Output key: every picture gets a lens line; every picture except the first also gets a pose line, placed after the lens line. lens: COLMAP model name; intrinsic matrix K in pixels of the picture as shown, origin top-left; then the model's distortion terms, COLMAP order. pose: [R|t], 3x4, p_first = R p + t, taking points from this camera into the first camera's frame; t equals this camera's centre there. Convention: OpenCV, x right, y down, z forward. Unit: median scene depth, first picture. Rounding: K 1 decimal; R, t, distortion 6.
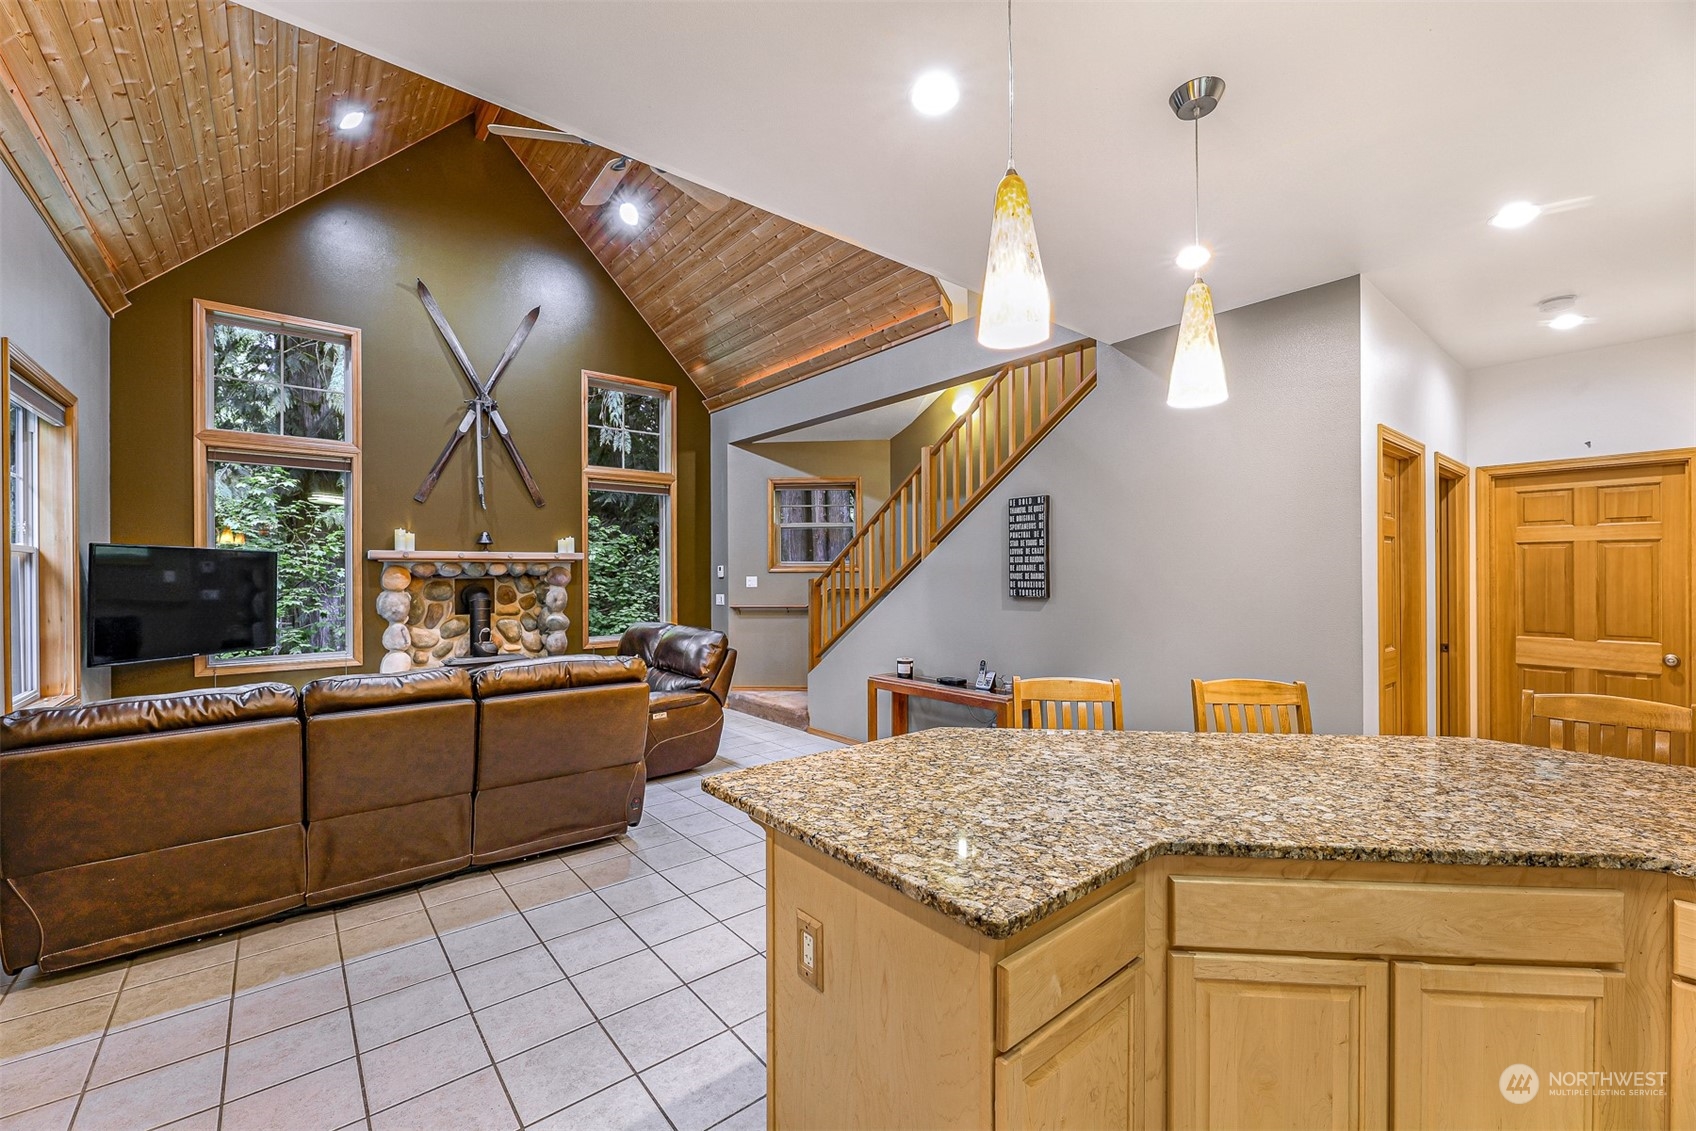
lens RADIAL K [[710.3, 0, 835.1], [0, 710.3, 570.0], [0, 0, 1]] dist [-0.001268, -0.000141]
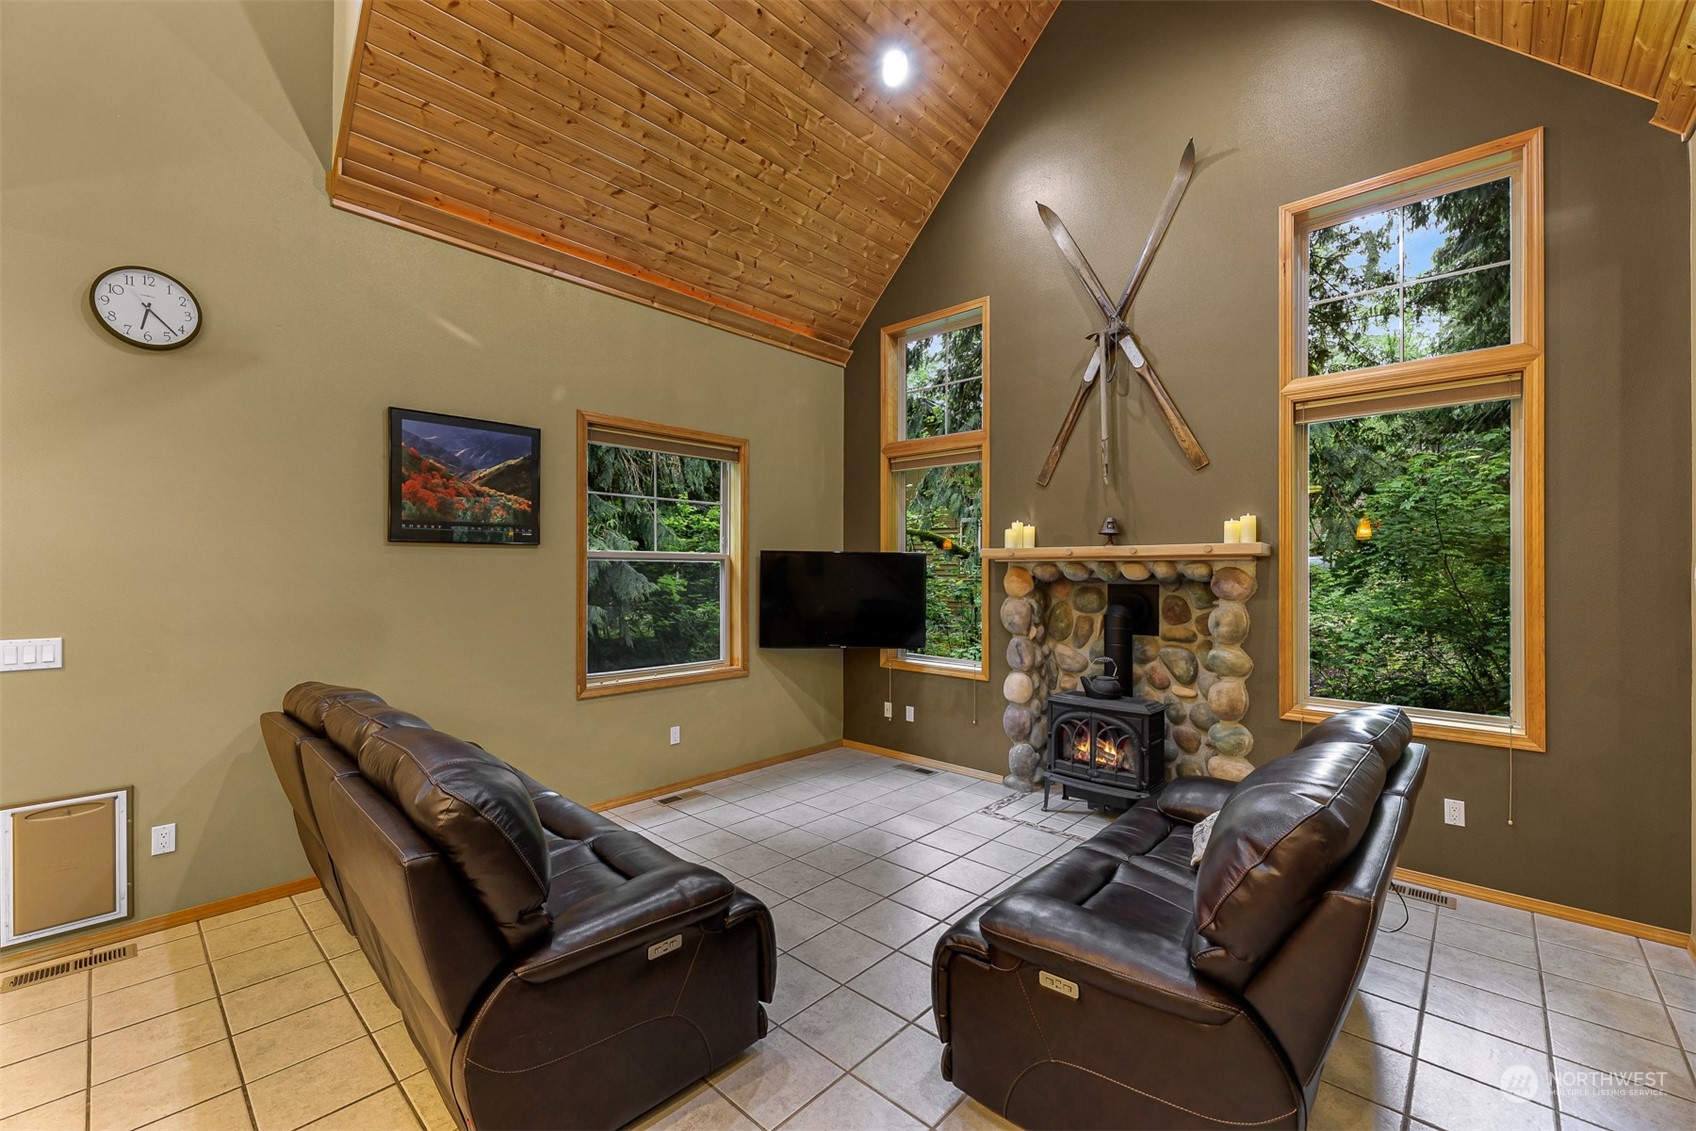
lens RADIAL K [[681.8, 0, 848.0], [0, 681.8, 565.5], [0, 0, 1]] dist [0.000282, -0.000001]
pose [[0.146645, -0.004132, -0.989181, 0.132956], [-0.001314, 0.999990, -0.004372, -0.003614], [0.989188, 0.001941, 0.146638, 0.691661]]
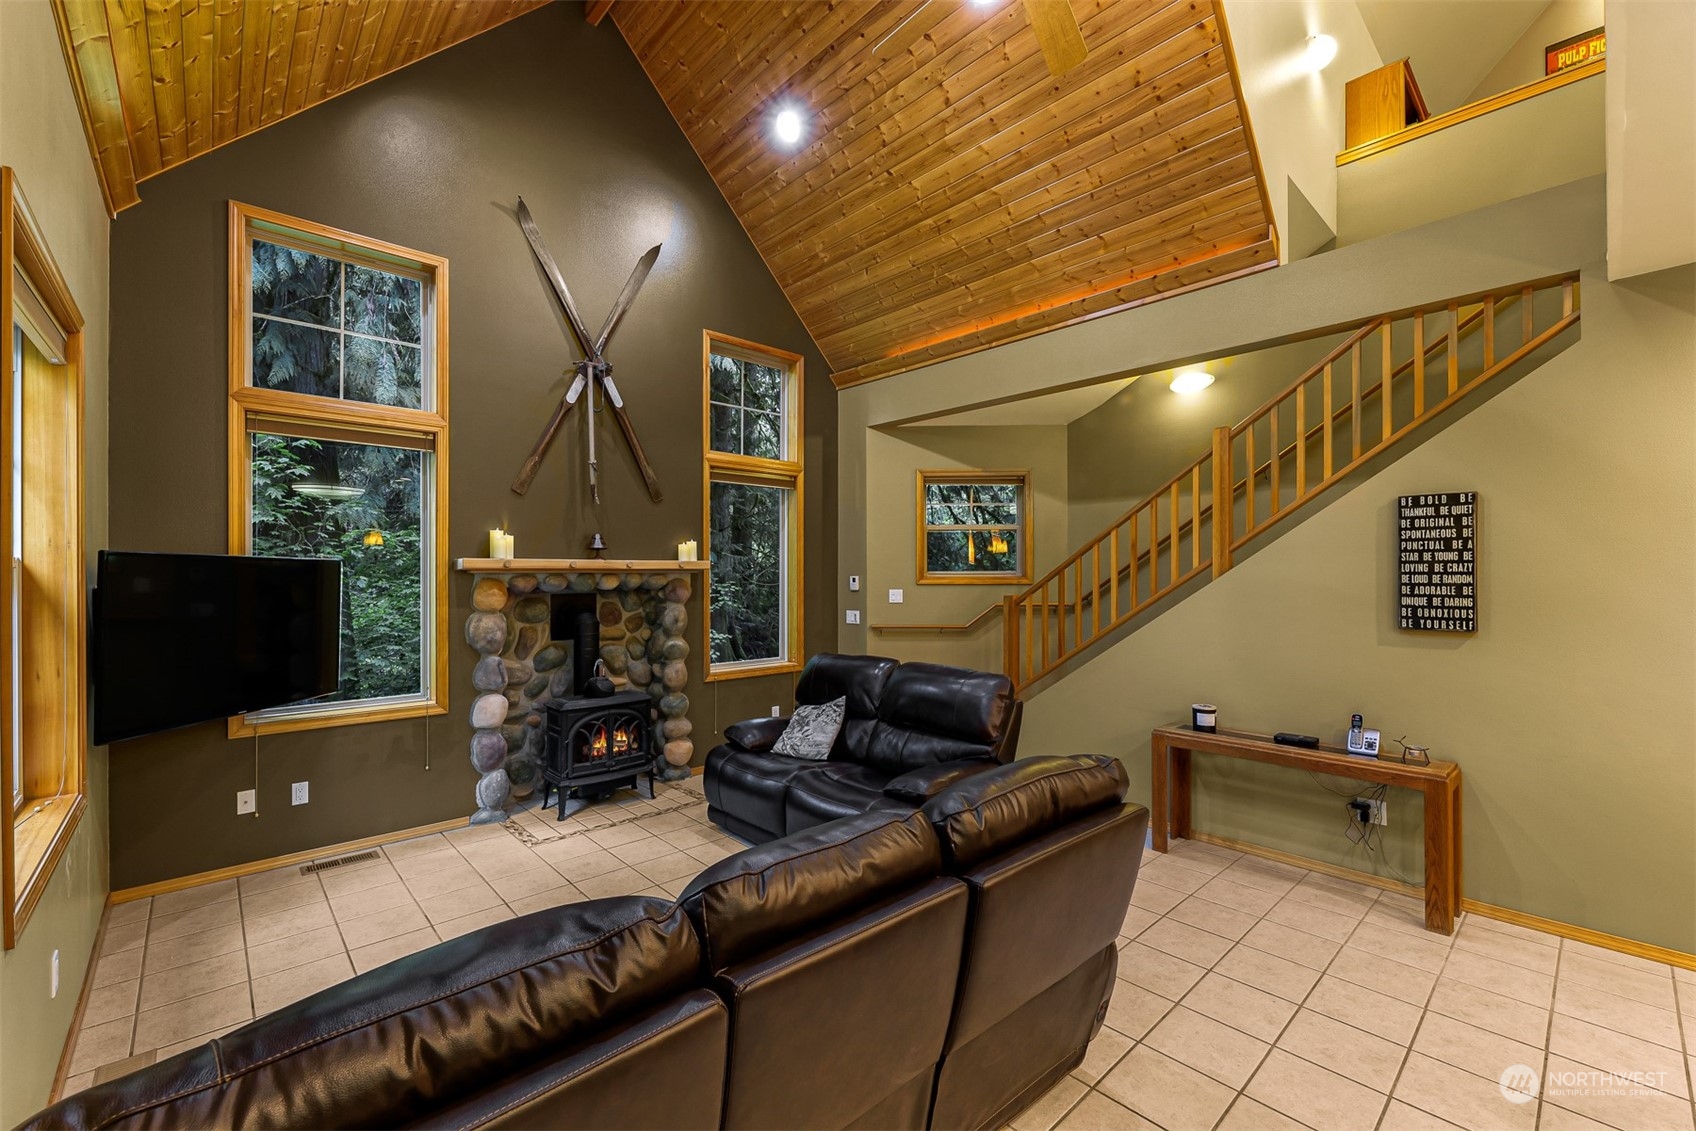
lens RADIAL K [[712.4, 0, 821.1], [0, 712.4, 569.8], [0, 0, 1]] dist [-0.001039, -0.000493]
pose [[0.998475, 0.004000, 0.055054, -0.312361], [-0.004014, 0.999992, 0.000152, -0.016840], [-0.055053, -0.000373, 0.998483, 0.231617]]
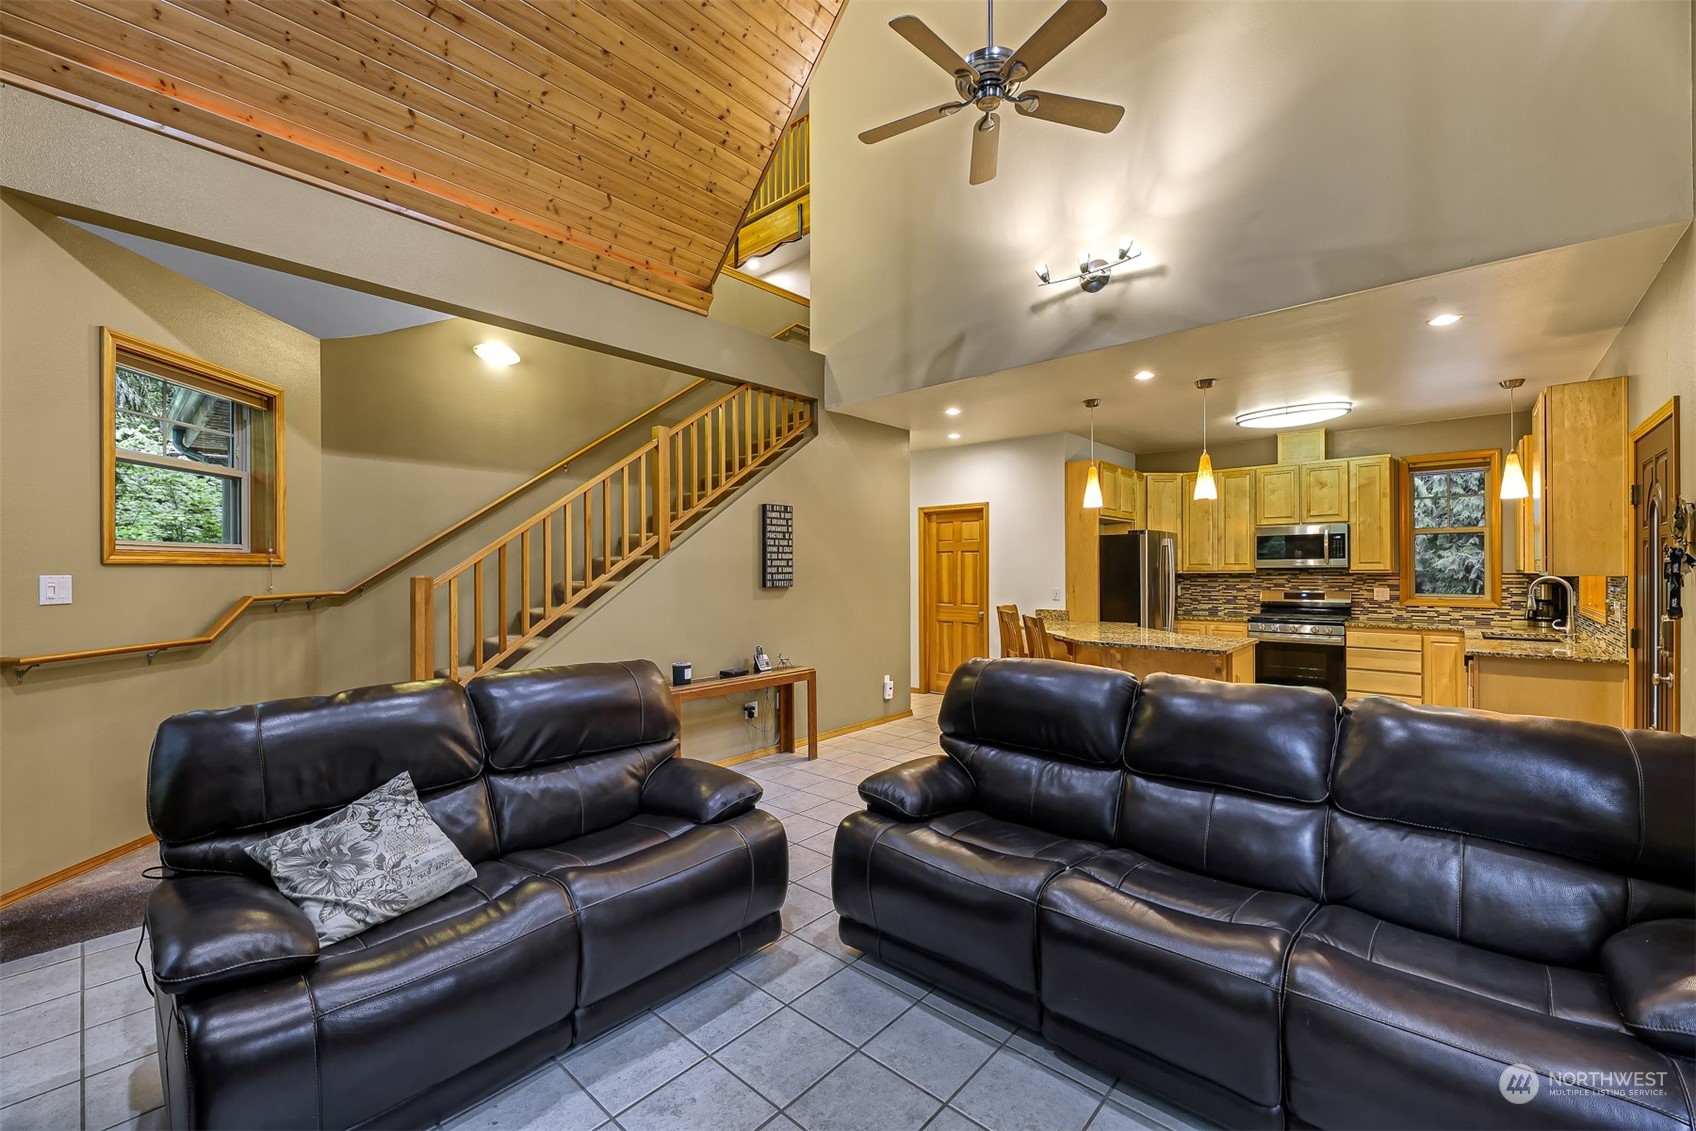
lens RADIAL K [[665.4, 0, 882.9], [0, 665.4, 570.8], [0, 0, 1]] dist [-0.000583, -0.000160]
pose [[-0.189464, 0.004556, 0.981877, -0.680516], [0.002772, 0.999988, -0.004105, 0.012037], [-0.981884, 0.001944, -0.189475, 0.803521]]
